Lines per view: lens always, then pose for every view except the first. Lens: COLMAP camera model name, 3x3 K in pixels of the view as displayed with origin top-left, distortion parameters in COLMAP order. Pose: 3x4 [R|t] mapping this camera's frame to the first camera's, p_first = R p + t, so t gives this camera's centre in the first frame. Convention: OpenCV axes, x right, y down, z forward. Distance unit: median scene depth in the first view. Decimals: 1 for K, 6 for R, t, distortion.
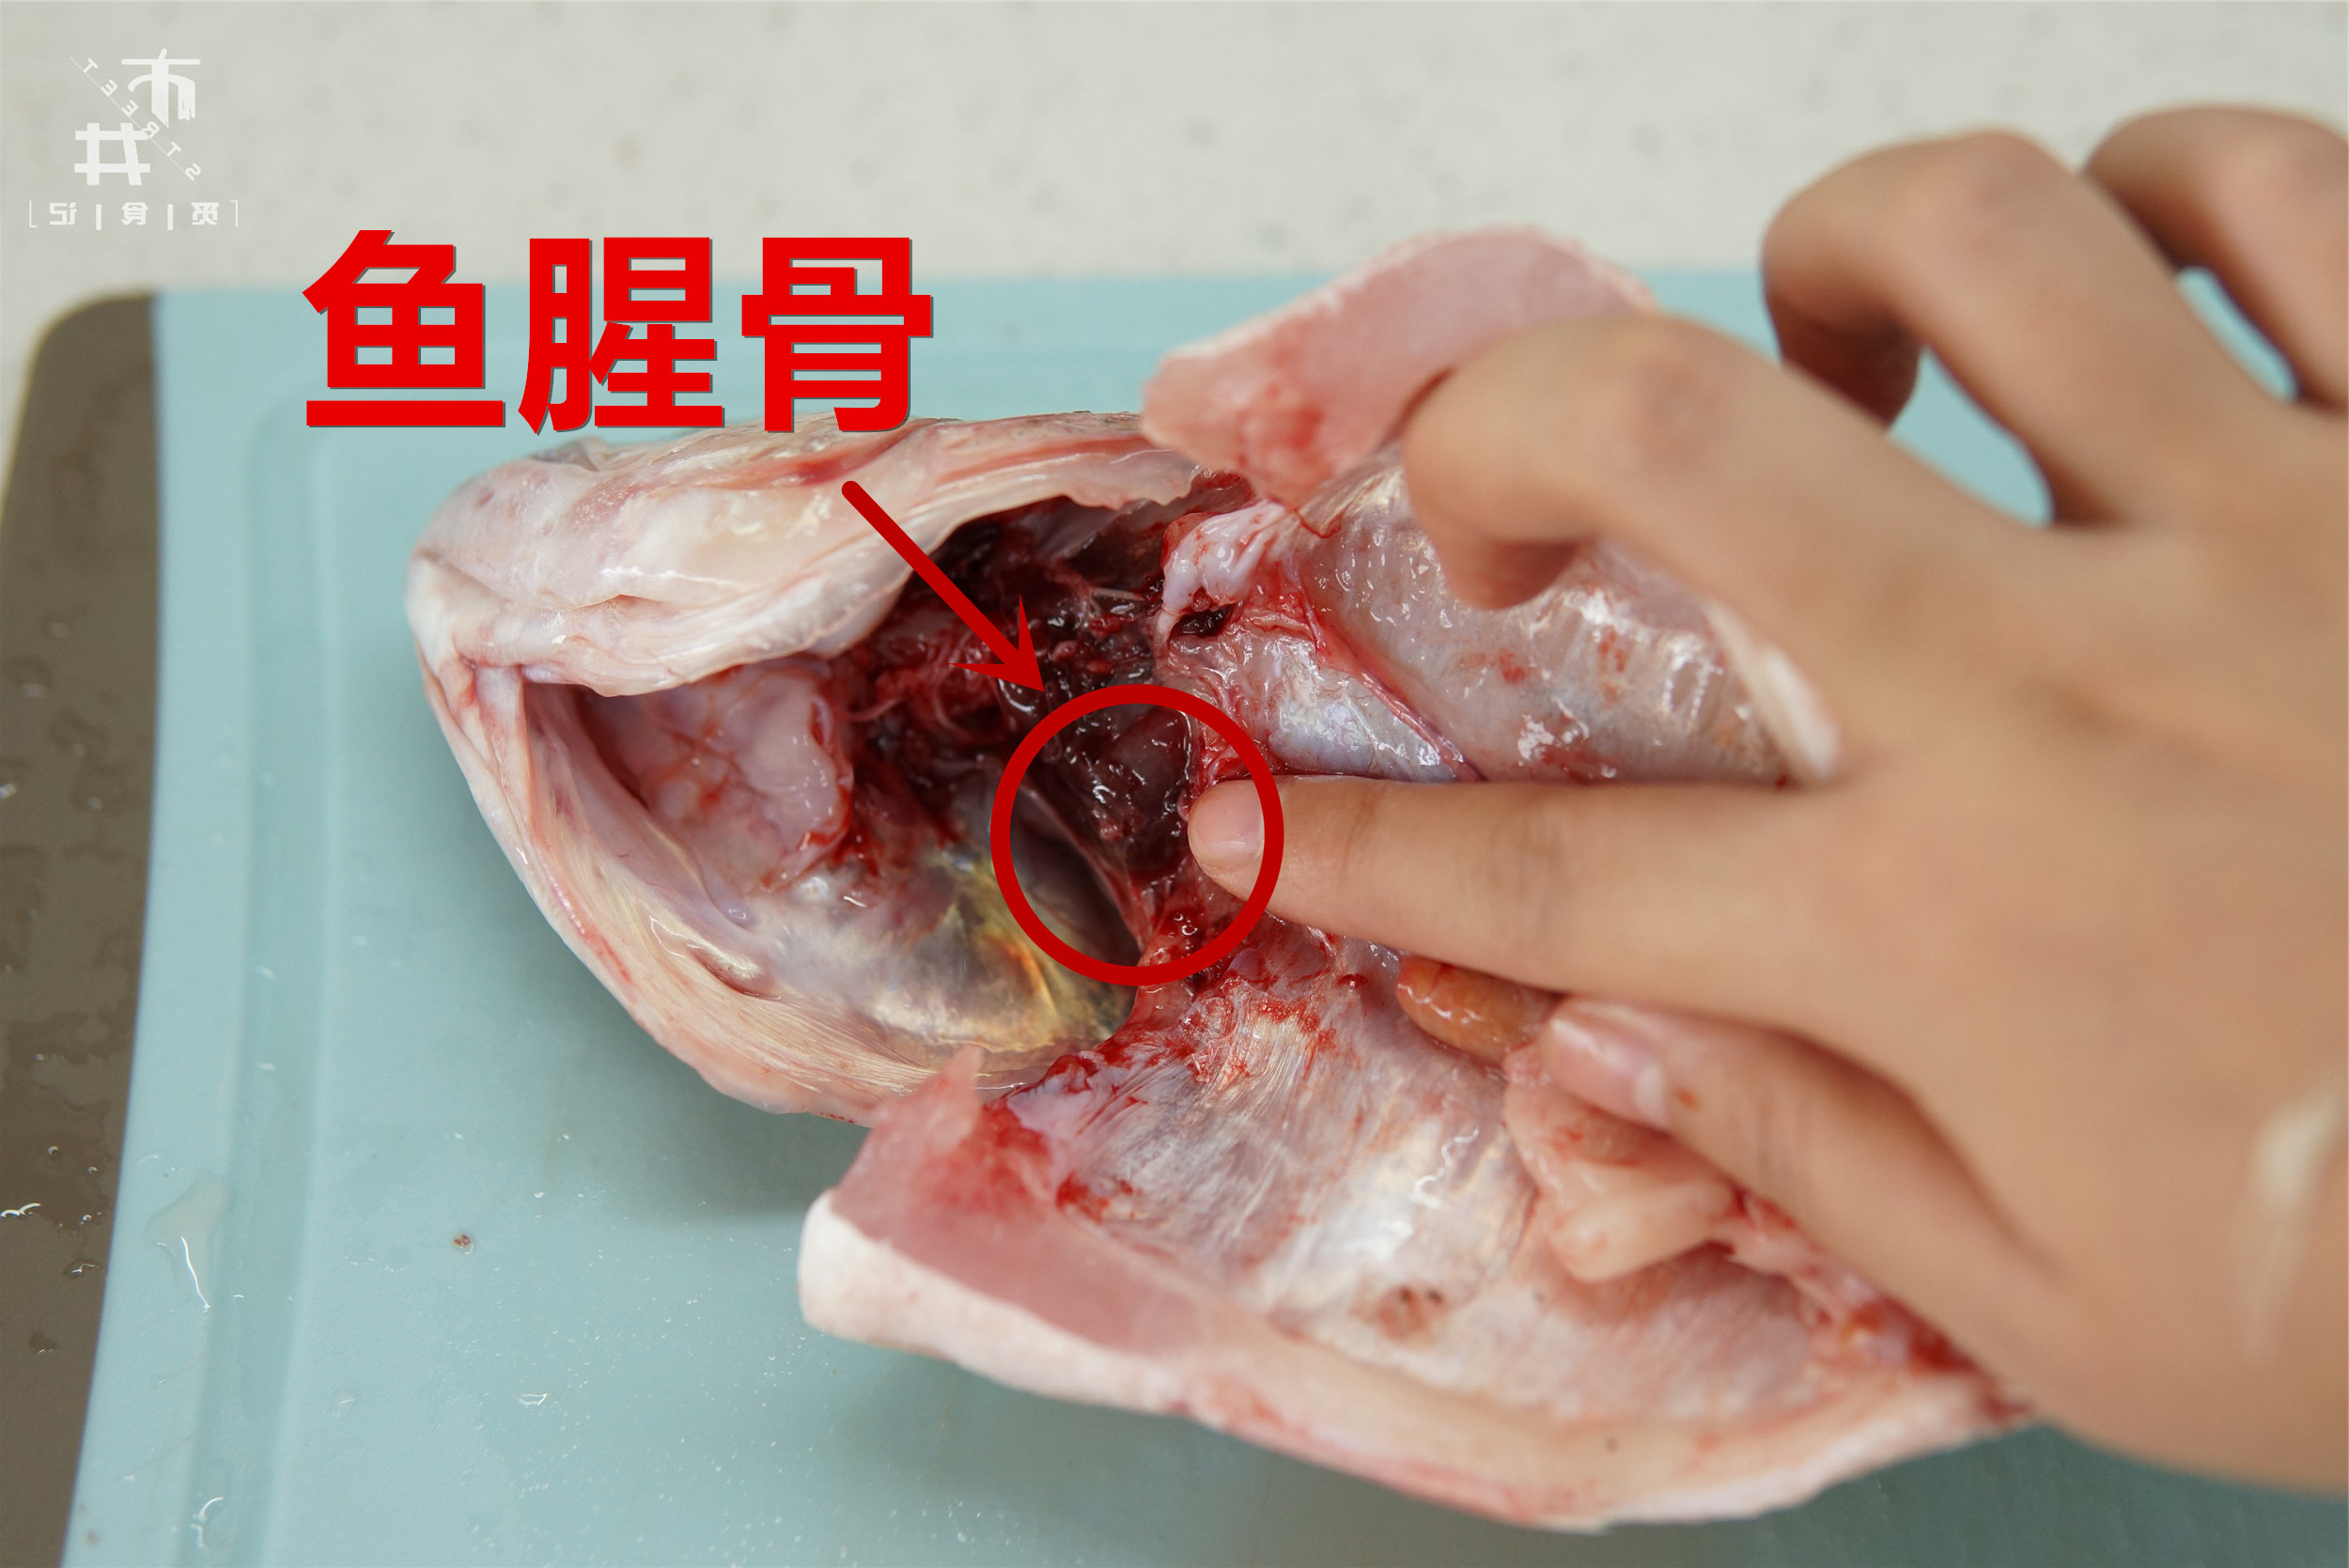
lens RADIAL K [[2056.3, 0, 1174.5], [0, 2056.3, 784.0], [0, 0, 1]] dist [-0.210485, -0.013452]
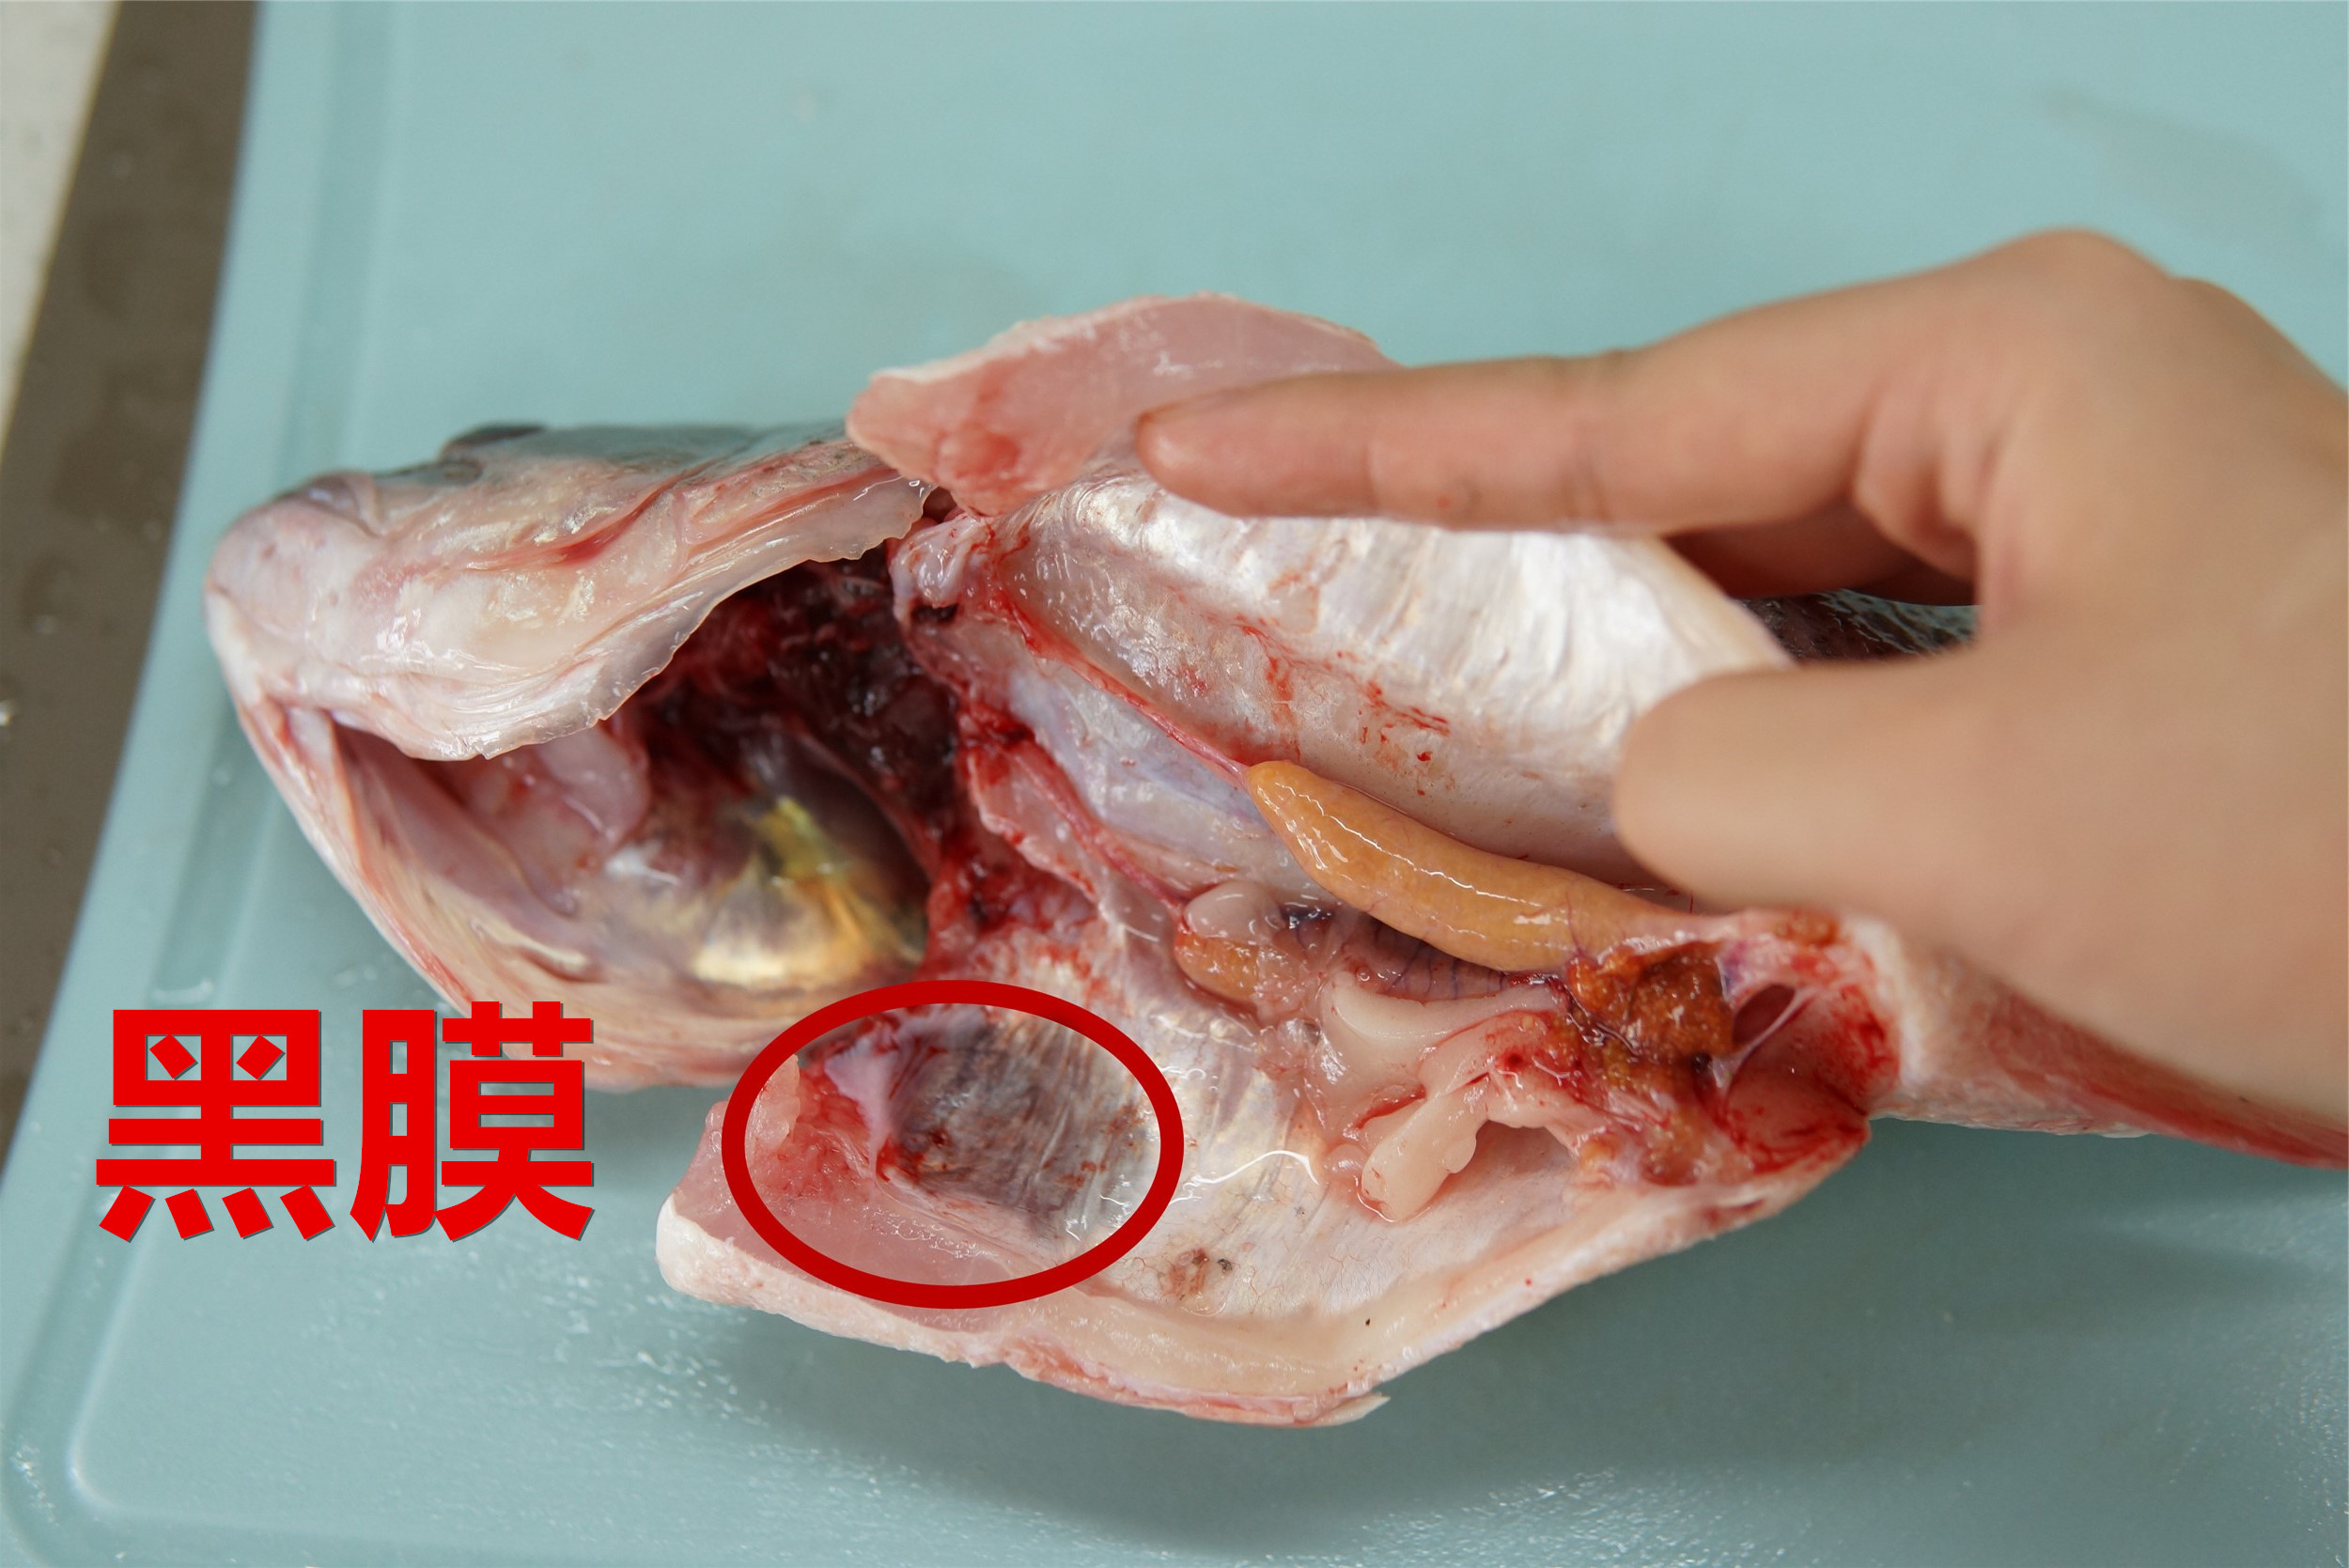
lens RADIAL K [[2056.3, 0, 1174.5], [0, 2056.3, 784.0], [0, 0, 1]] dist [-0.210485, -0.013452]
pose [[0.991130, -0.105762, 0.080474, 0.035749], [0.087548, 0.975181, 0.203366, -0.208917], [-0.099985, -0.194517, 0.975790, -0.086226]]
